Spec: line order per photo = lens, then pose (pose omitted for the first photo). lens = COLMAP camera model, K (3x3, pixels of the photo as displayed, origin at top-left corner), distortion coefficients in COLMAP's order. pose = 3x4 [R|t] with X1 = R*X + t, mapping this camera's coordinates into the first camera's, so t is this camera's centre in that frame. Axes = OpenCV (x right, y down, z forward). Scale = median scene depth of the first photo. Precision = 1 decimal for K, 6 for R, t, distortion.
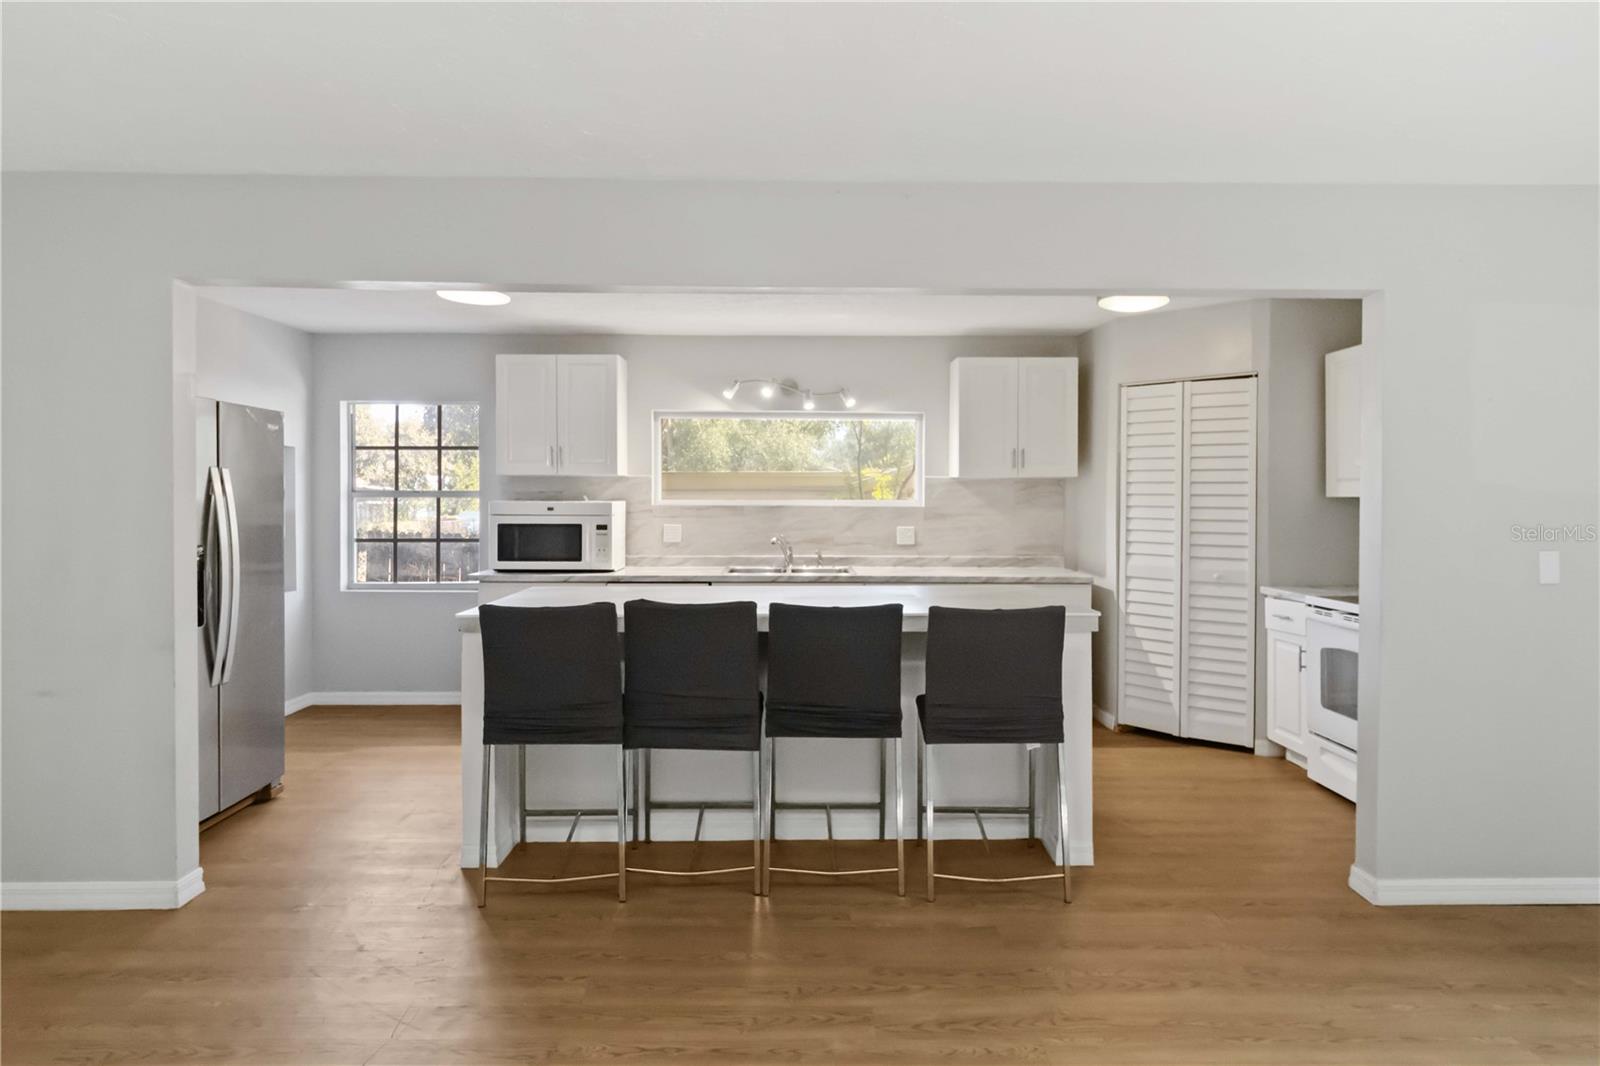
lens RADIAL K [[934.3, 0, 794.9], [0, 934.3, 495.0], [0, 0, 1]] dist [0.006326, 0.000722]
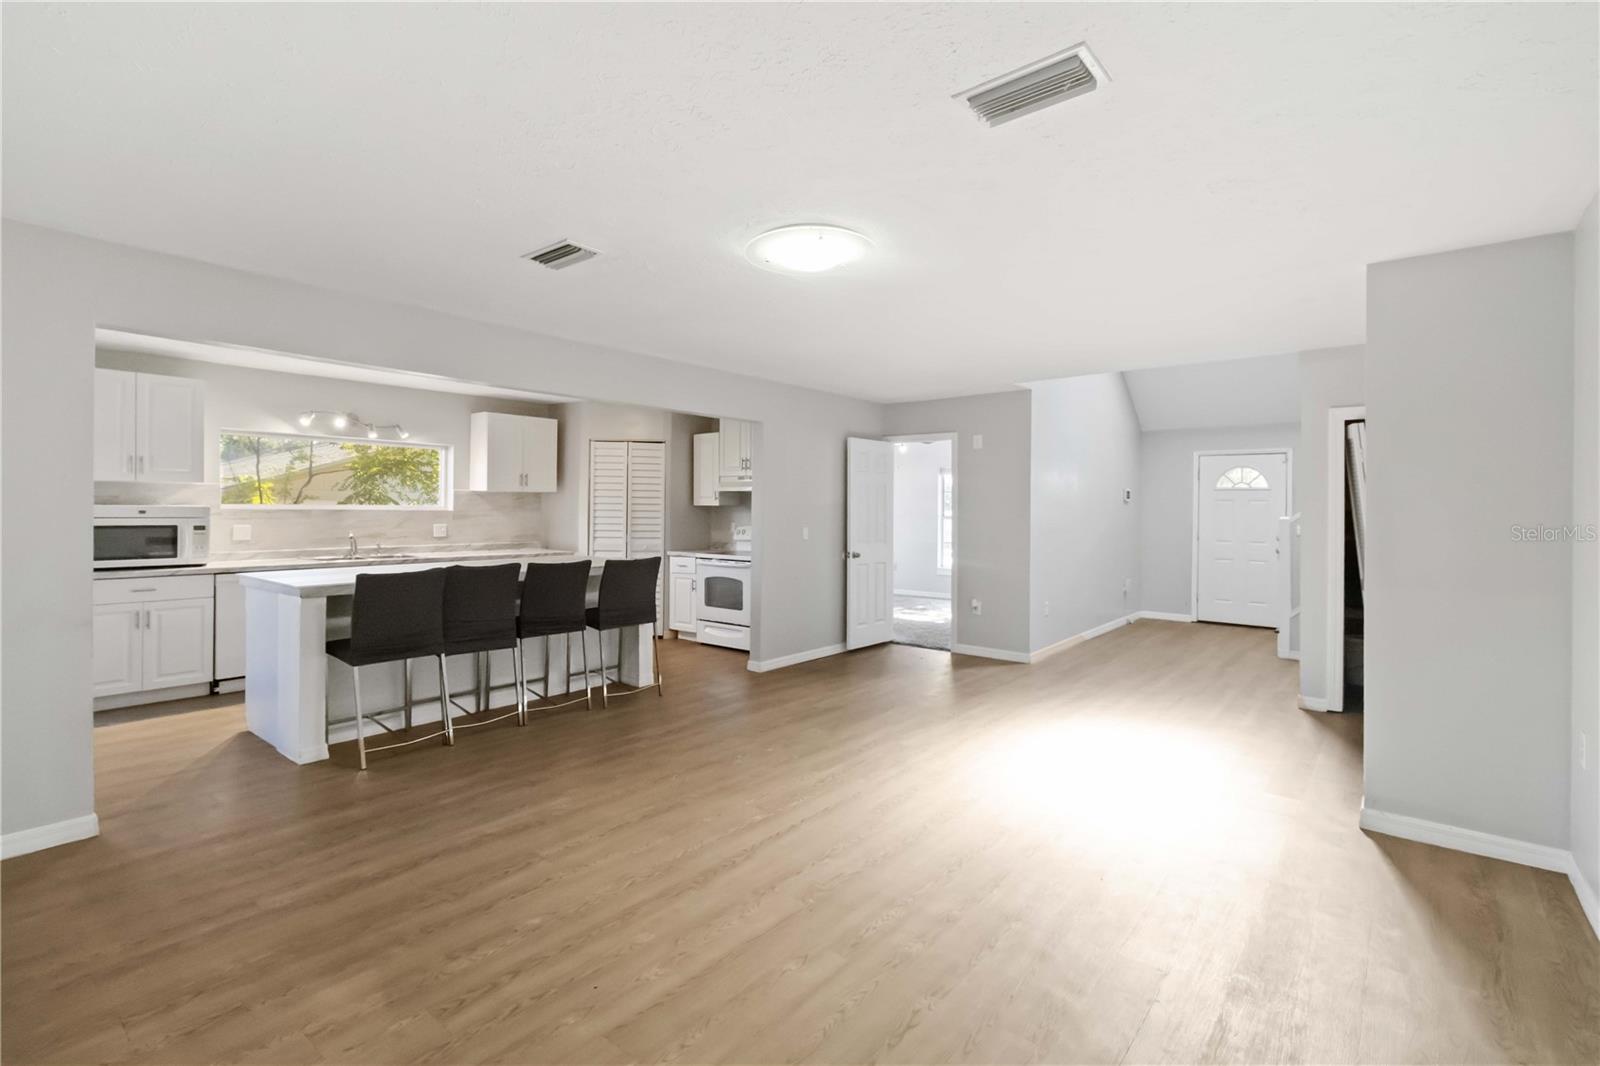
lens RADIAL K [[745.2, 0, 831.1], [0, 745.2, 506.0], [0, 0, 1]] dist [0.002405, 0.000068]
pose [[0.615891, 0.004537, 0.787818, -0.465200], [-0.009866, 0.999949, 0.001954, -0.002582], [-0.787770, -0.008976, 0.615905, -0.201307]]
